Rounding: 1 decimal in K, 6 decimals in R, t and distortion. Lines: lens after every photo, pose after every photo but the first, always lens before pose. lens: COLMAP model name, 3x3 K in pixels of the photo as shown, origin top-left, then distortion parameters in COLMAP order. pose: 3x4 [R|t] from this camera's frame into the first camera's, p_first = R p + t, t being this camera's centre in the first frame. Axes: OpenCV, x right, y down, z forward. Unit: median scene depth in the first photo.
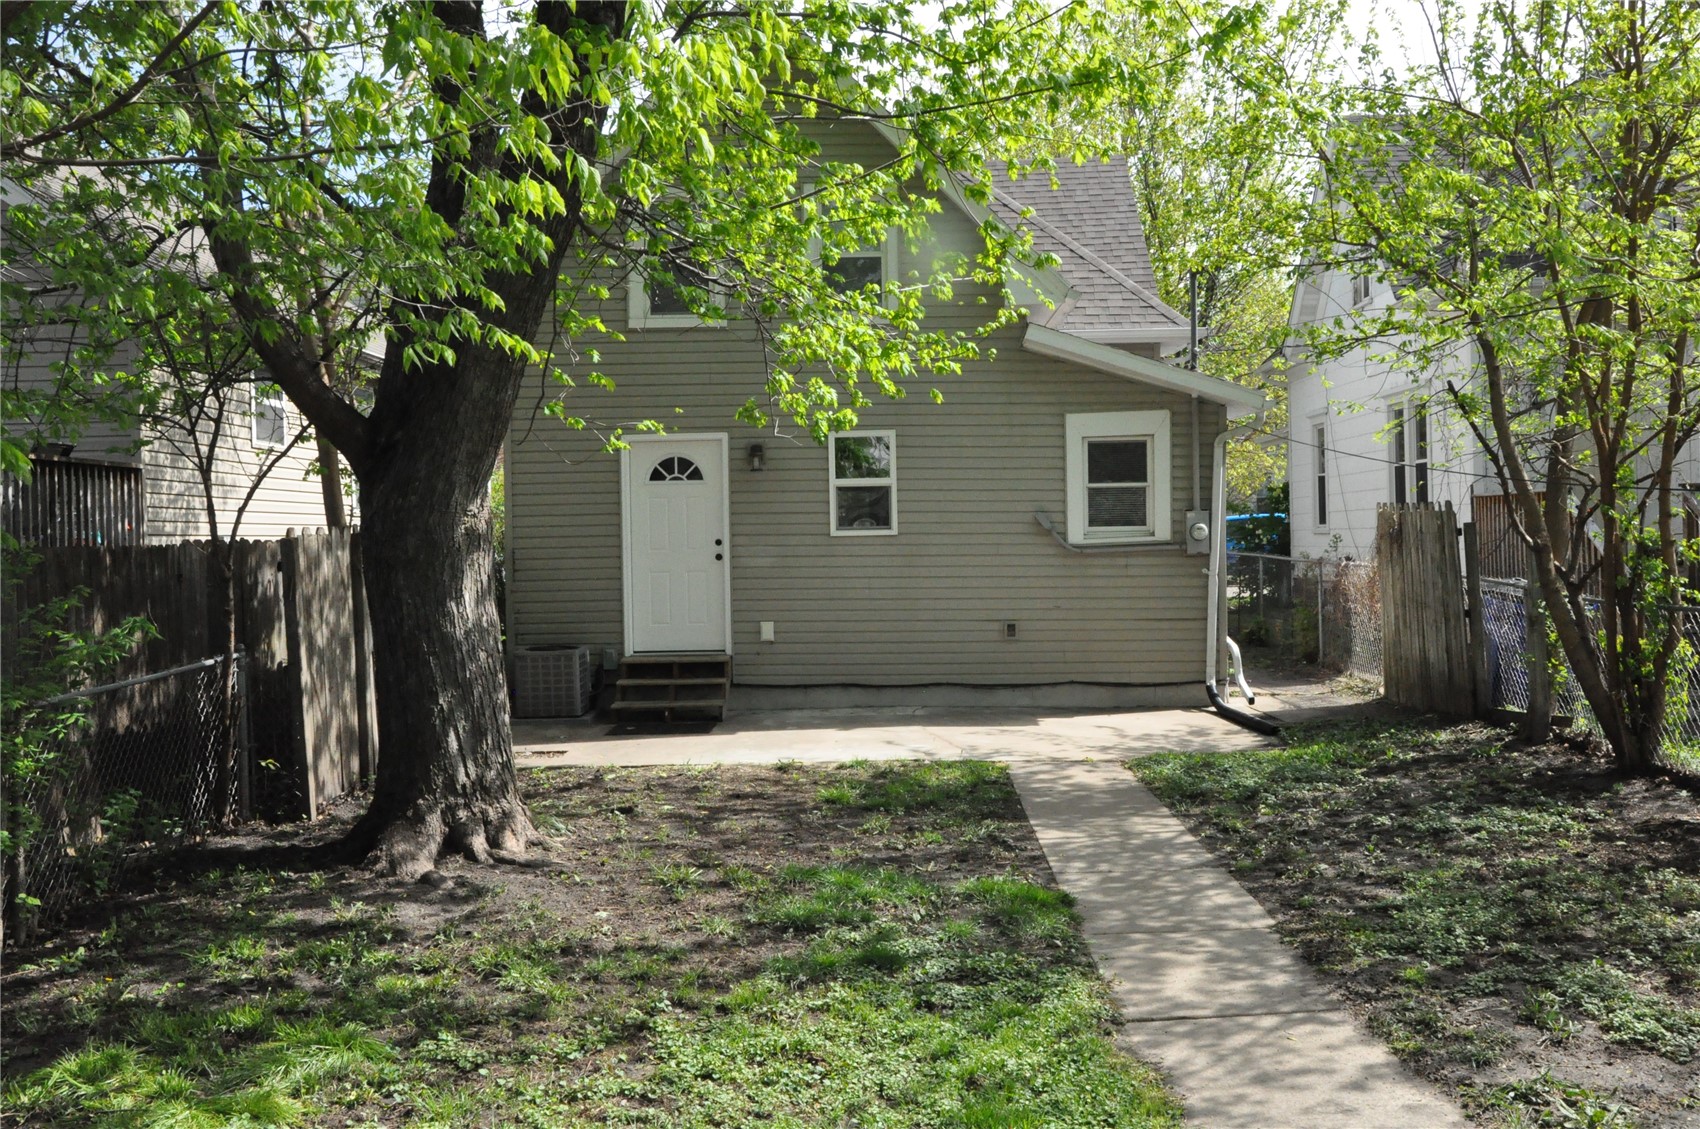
lens RADIAL K [[1700.5, 0, 811.2], [0, 1700.5, 562.4], [0, 0, 1]] dist [-0.070800, 0.196010]
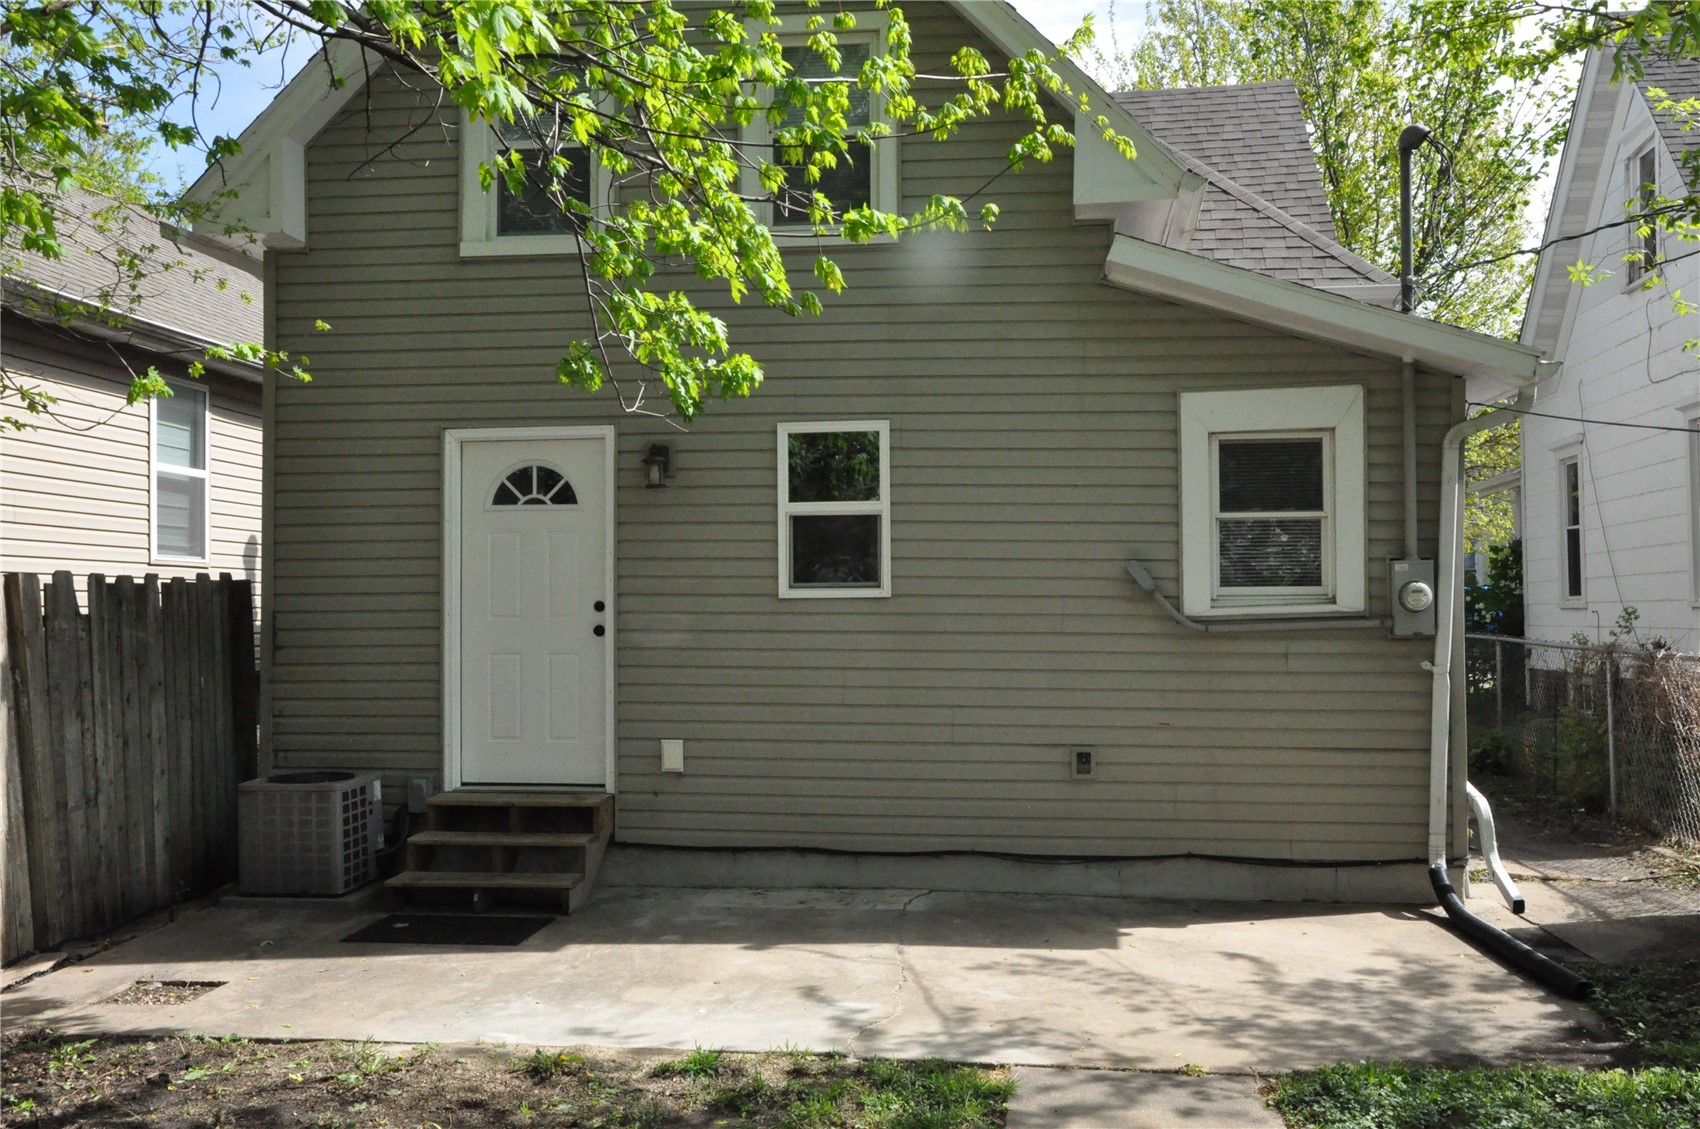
lens RADIAL K [[1700.5, 0, 811.2], [0, 1700.5, 562.4], [0, 0, 1]] dist [-0.070800, 0.196010]
pose [[0.994788, 0.008756, -0.101590, 0.083135], [-0.013139, 0.999008, -0.042559, -0.002726], [0.101116, 0.043672, 0.993916, 0.408709]]
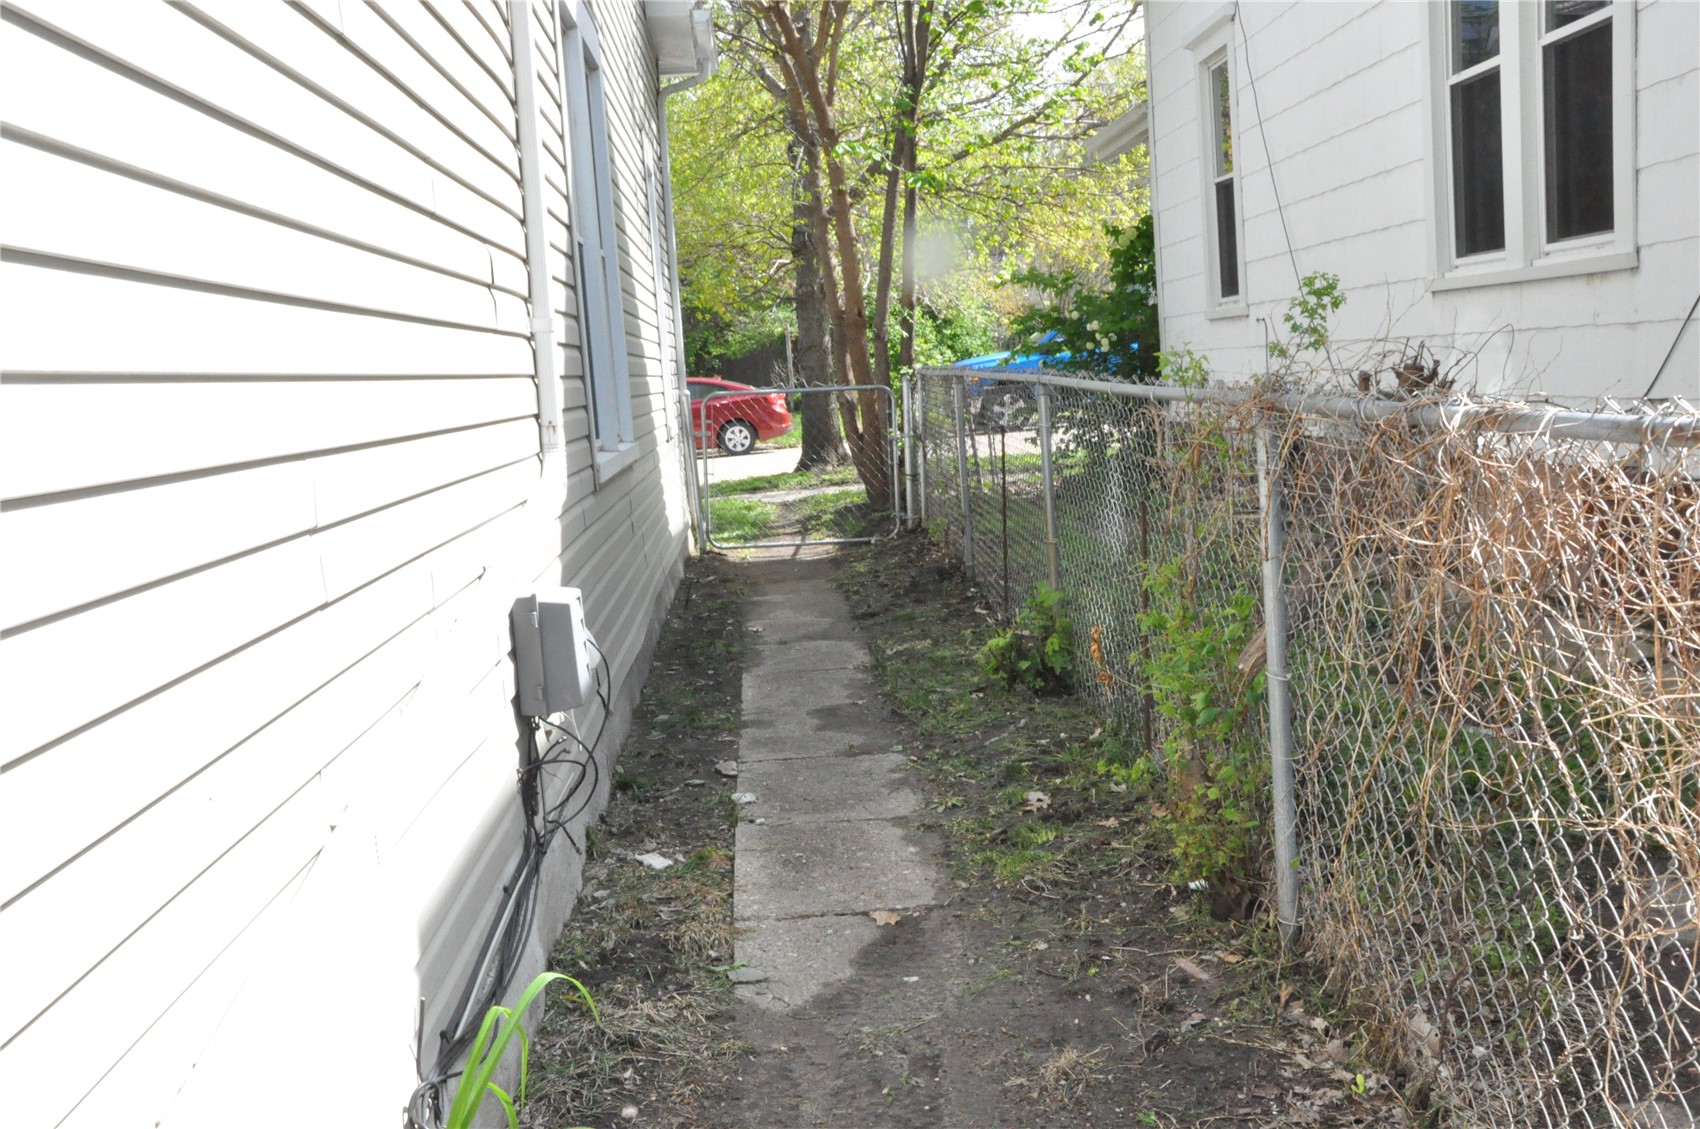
lens RADIAL K [[1700.5, 0, 811.2], [0, 1700.5, 562.4], [0, 0, 1]] dist [-0.070800, 0.196010]
pose [[0.996580, -0.061905, 0.054737, 0.280601], [0.056469, 0.993795, 0.095823, -0.004254], [-0.060330, -0.092405, 0.993892, 0.953509]]
